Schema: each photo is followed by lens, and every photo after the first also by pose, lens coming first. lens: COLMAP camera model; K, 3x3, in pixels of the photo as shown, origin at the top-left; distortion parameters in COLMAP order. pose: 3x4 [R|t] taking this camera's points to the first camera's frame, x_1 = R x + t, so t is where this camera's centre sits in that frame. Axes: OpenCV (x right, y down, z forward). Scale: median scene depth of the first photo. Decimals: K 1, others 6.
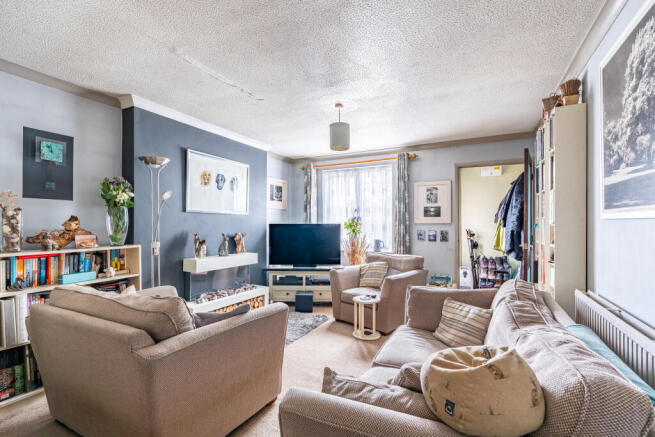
lens RADIAL K [[302.6, 0, 327.2], [0, 302.6, 226.5], [0, 0, 1]] dist [-0.000688, -0.000084]
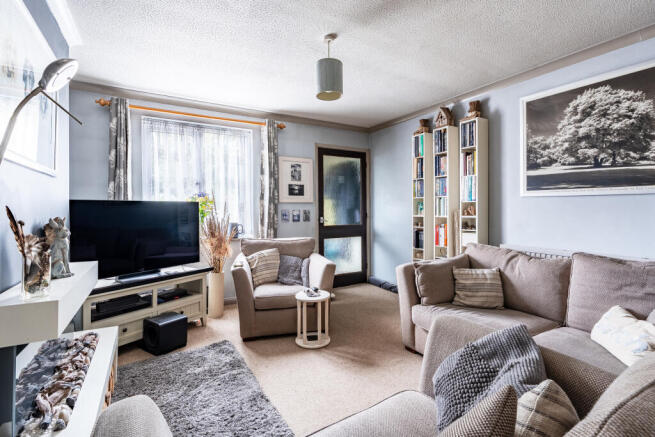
lens RADIAL K [[307.7, 0, 327.6], [0, 307.7, 207.9], [0, 0, 1]] dist [-0.000192, -0.000055]
pose [[0.540607, -0.001367, 0.841274, -0.401594], [0.010362, 0.999934, -0.005034, 0.012255], [-0.841212, 0.011439, 0.540585, 0.404657]]
